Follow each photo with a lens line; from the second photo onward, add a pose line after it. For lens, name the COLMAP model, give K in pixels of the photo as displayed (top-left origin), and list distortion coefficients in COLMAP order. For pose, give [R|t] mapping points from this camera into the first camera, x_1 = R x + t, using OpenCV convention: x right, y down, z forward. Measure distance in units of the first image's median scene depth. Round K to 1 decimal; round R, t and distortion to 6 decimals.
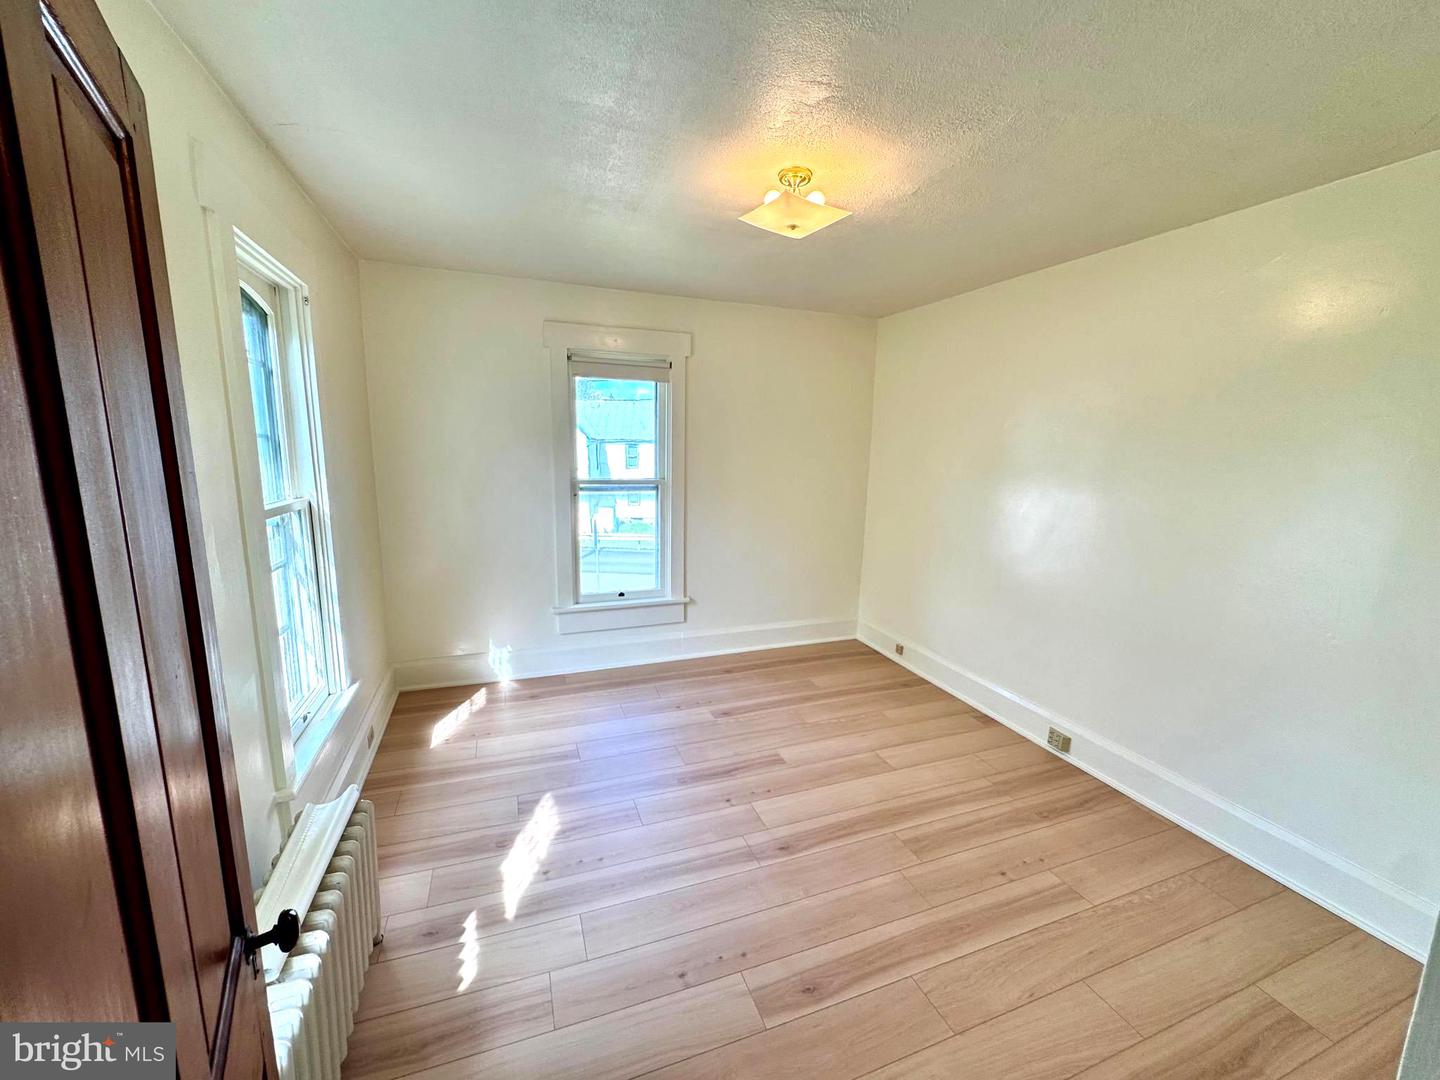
lens RADIAL K [[573.7, 0, 713.2], [0, 573.7, 542.9], [0, 0, 1]] dist [-0.003119, -0.000017]
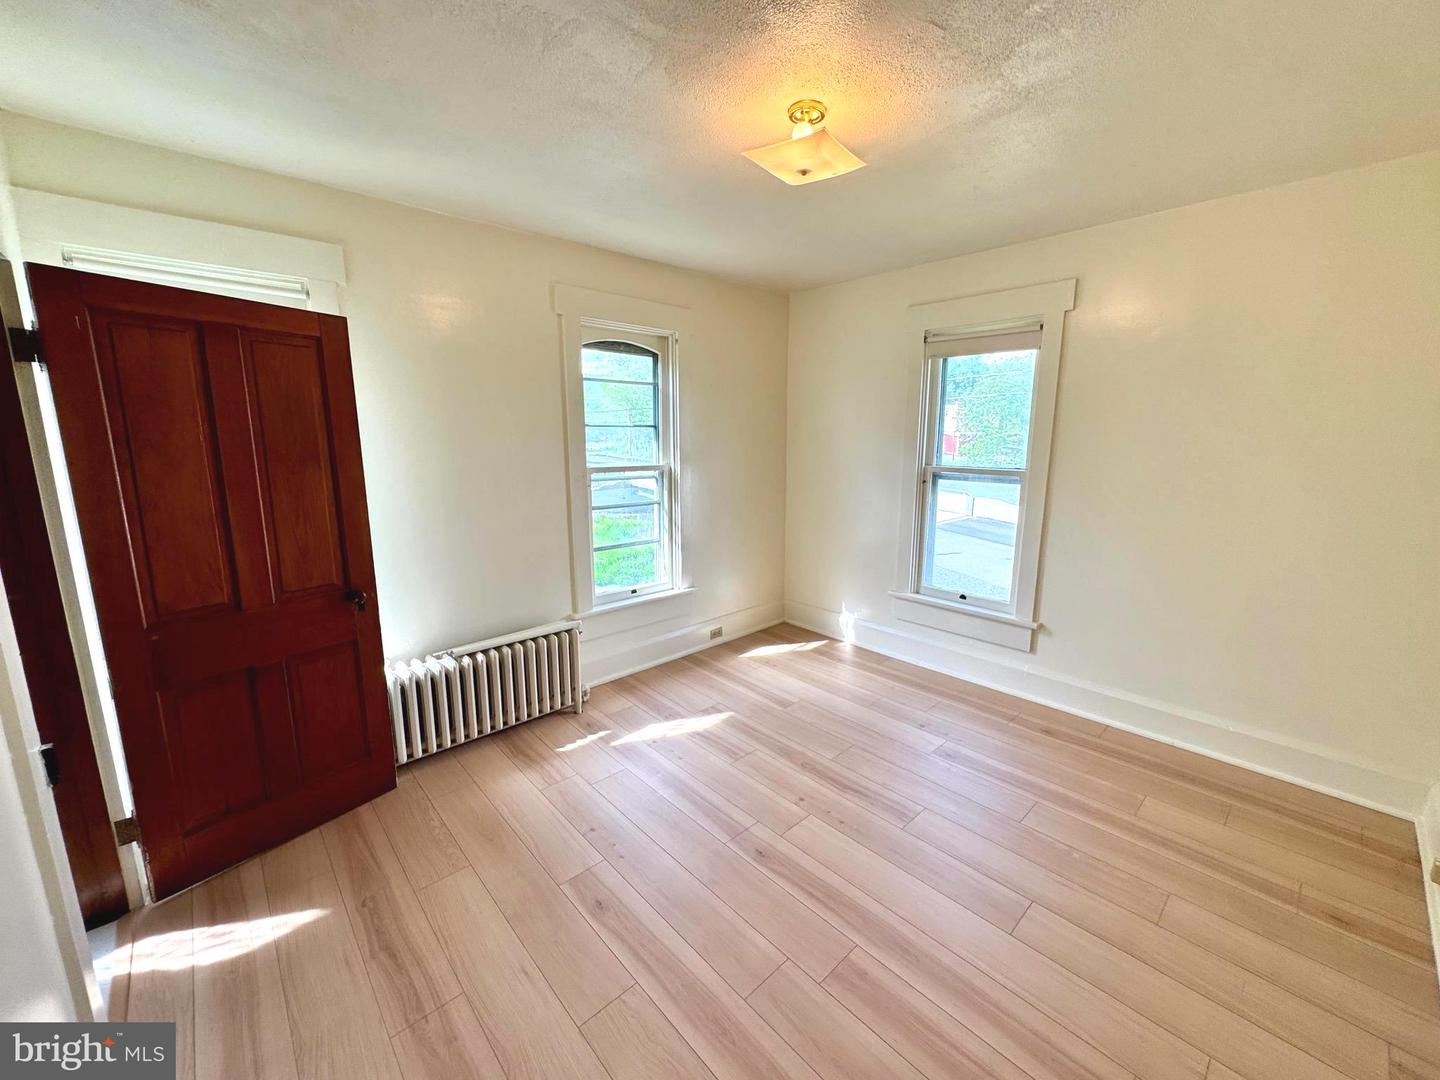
lens RADIAL K [[573.7, 0, 726.5], [0, 573.7, 540.8], [0, 0, 1]] dist [-0.003119, -0.000017]
pose [[0.379182, 0.153839, -0.912444, 0.621303], [-0.150301, 0.983227, 0.103313, -0.040610], [0.913034, 0.097966, 0.395945, 0.374260]]
